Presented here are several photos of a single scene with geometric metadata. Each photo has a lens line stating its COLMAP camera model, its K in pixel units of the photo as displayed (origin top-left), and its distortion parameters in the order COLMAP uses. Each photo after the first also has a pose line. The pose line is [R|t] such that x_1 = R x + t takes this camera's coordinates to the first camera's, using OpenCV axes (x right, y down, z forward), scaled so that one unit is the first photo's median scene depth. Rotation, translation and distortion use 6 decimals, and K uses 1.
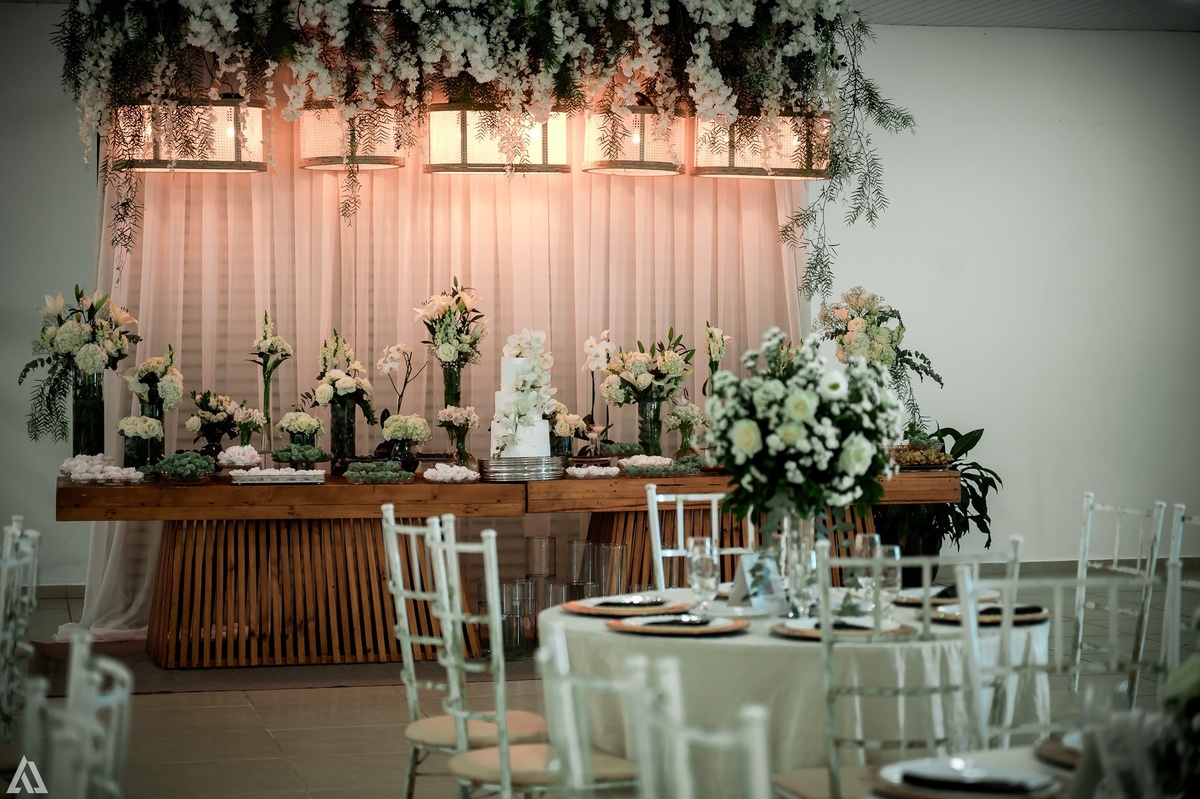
lens RADIAL K [[2380.2, 0, 600.0], [0, 2380.2, 399.5], [0, 0, 1]] dist [0.009427, -0.046788]
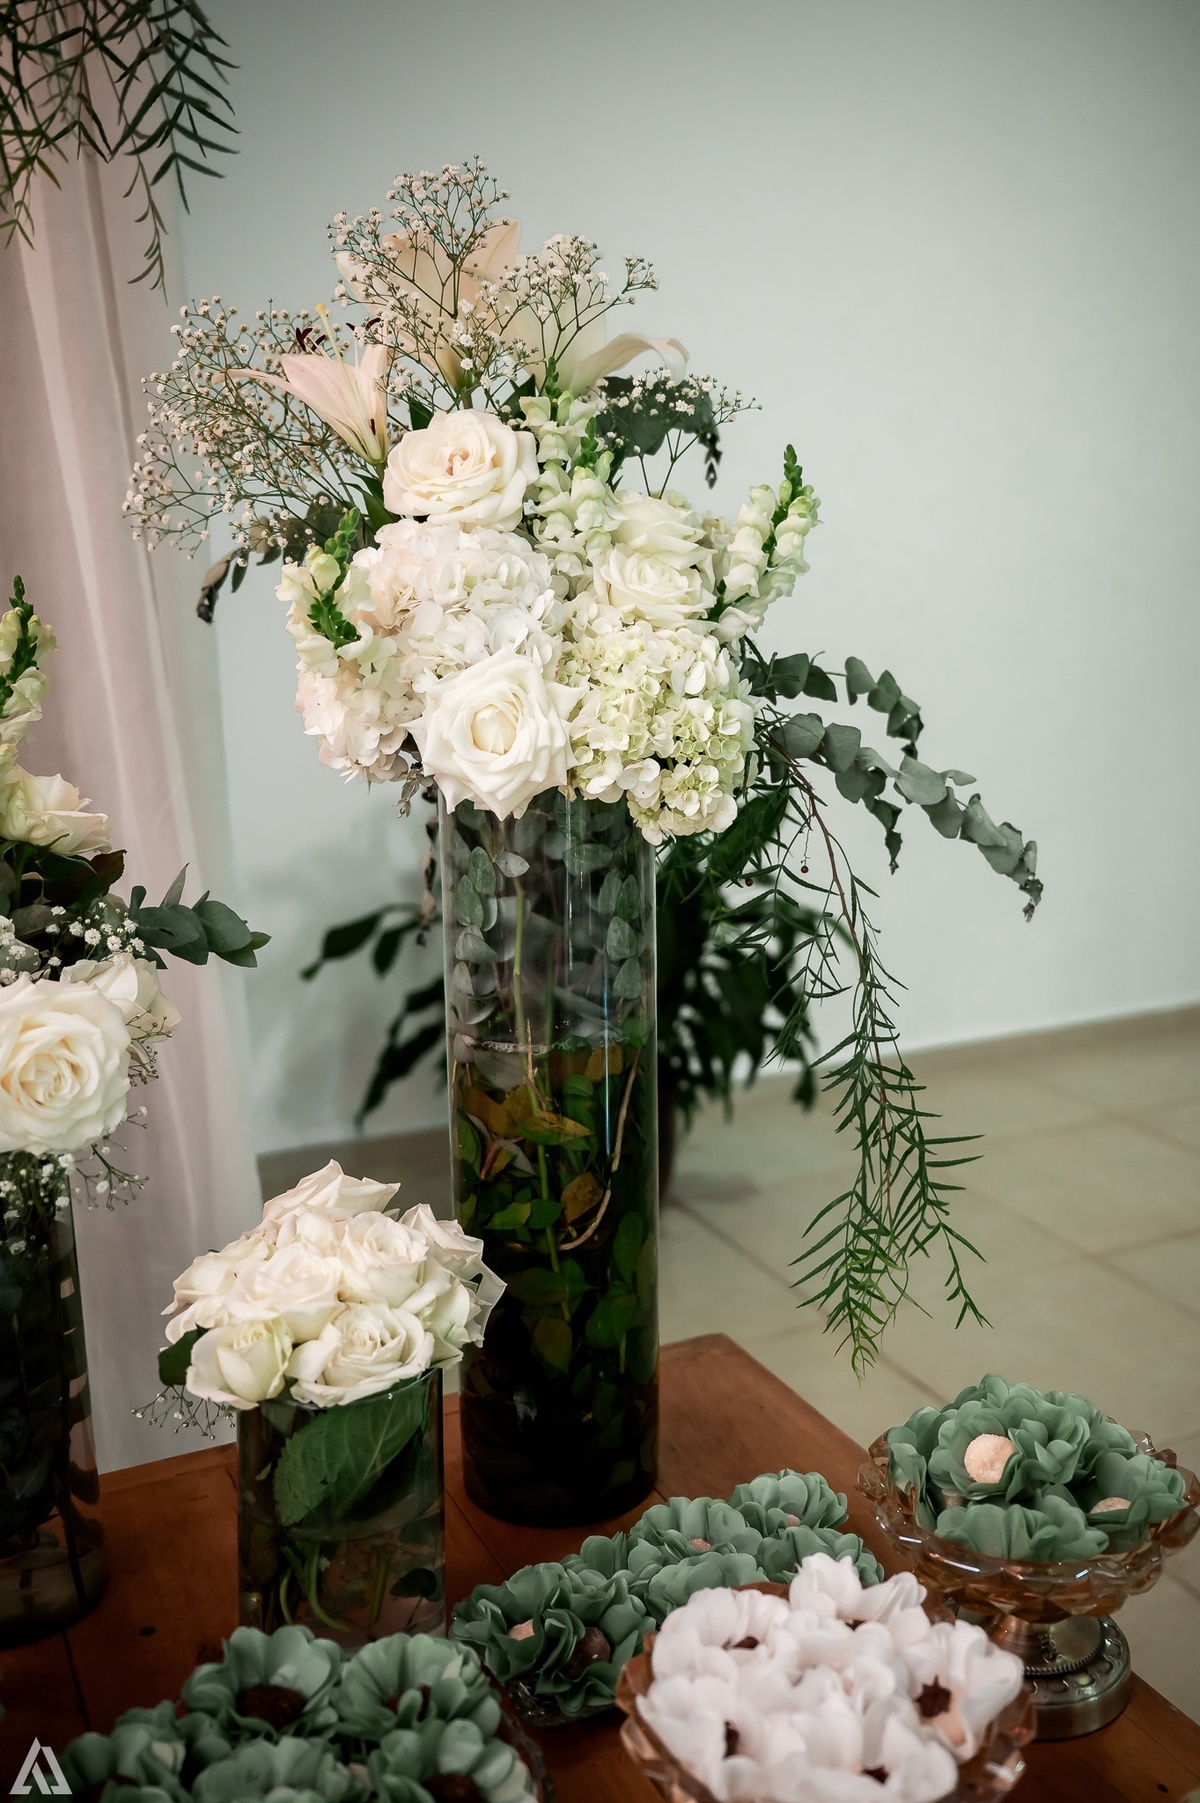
lens RADIAL K [[1514.4, 0, 600.0], [0, 1514.4, 901.5], [0, 0, 1]] dist [0.000190, -0.000198]
pose [[0.978525, -0.043061, 0.201580, 0.107477], [-0.003093, 0.974758, 0.223241, -0.029462], [-0.206104, -0.219070, 0.953692, 1.003281]]
